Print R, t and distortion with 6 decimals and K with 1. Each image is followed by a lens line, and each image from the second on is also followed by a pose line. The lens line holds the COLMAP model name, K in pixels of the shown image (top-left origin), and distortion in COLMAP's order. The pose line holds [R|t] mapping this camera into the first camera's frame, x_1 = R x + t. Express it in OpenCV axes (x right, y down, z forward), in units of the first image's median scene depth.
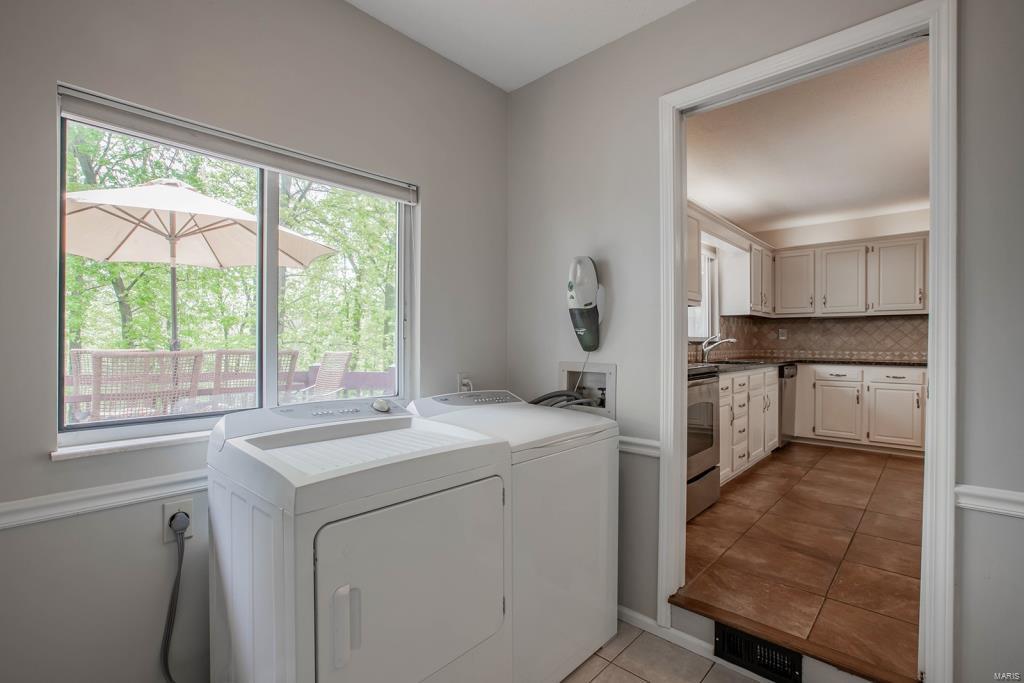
lens RADIAL K [[474.3, 0, 512.2], [0, 474.3, 345.4], [0, 0, 1]] dist [-0.017530, 0.005285]
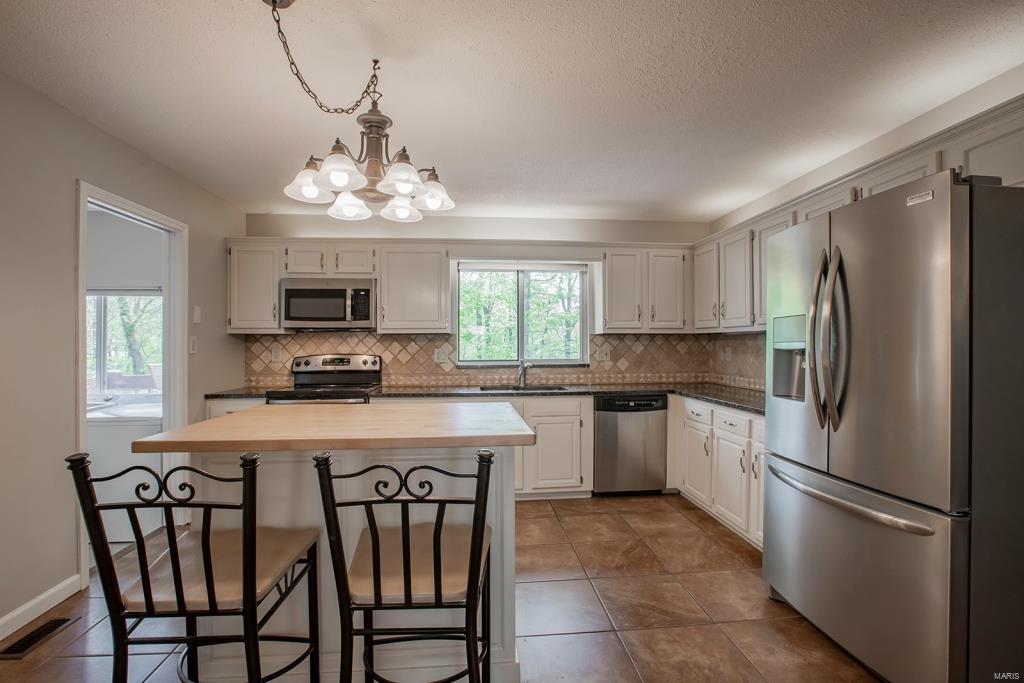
lens RADIAL K [[474.3, 0, 511.3], [0, 474.3, 343.2], [0, 0, 1]] dist [-0.017530, 0.005285]
pose [[0.736145, -0.006589, -0.676791, 0.928949], [0.001431, 0.999966, -0.008179, -0.039944], [0.676822, 0.005052, 0.736129, 0.243418]]
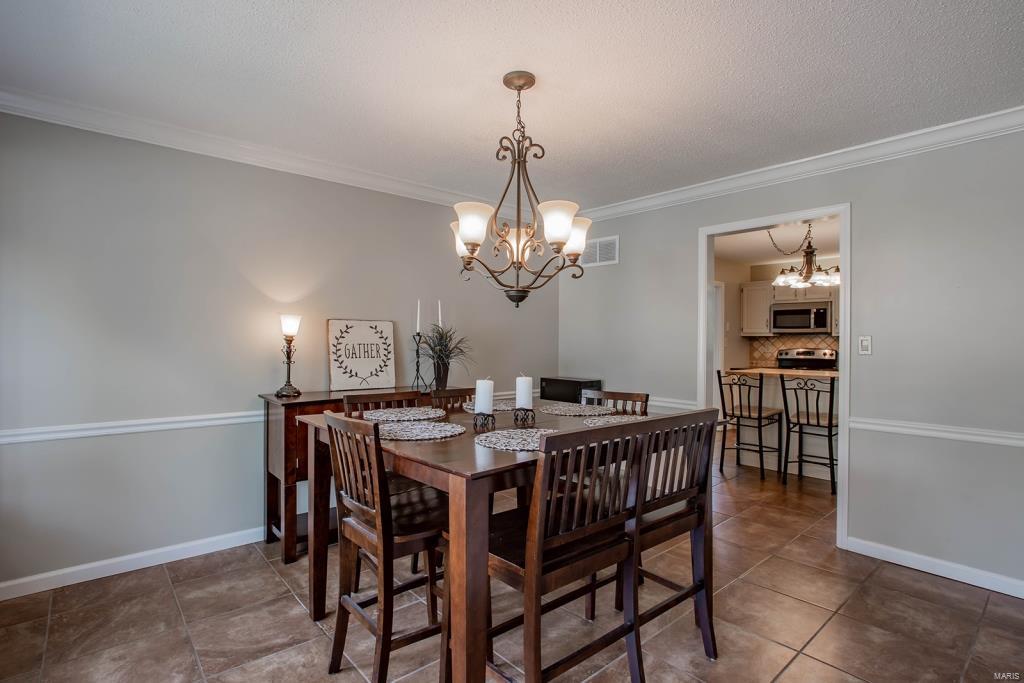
lens RADIAL K [[501.4, 0, 512.1], [0, 501.4, 344.4], [0, 0, 1]] dist [-0.019416, 0.000347]
pose [[-0.105813, 0.003441, -0.994380, 1.625318], [-0.009458, 0.999945, 0.004466, -0.038041], [0.994341, 0.009878, -0.105775, -0.027130]]
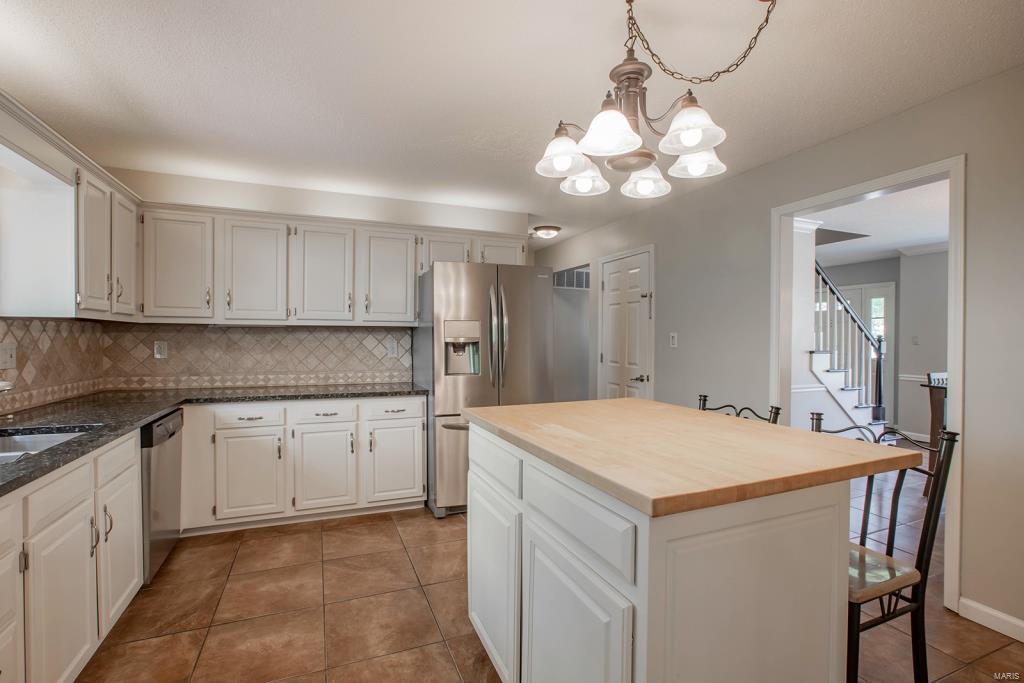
lens RADIAL K [[474.3, 0, 515.2], [0, 474.3, 345.8], [0, 0, 1]] dist [-0.017530, 0.005285]
pose [[0.422468, -0.013744, 0.906274, 0.252742], [-0.000479, 0.999881, 0.015387, -0.042998], [-0.906378, -0.006935, 0.422411, 0.386411]]
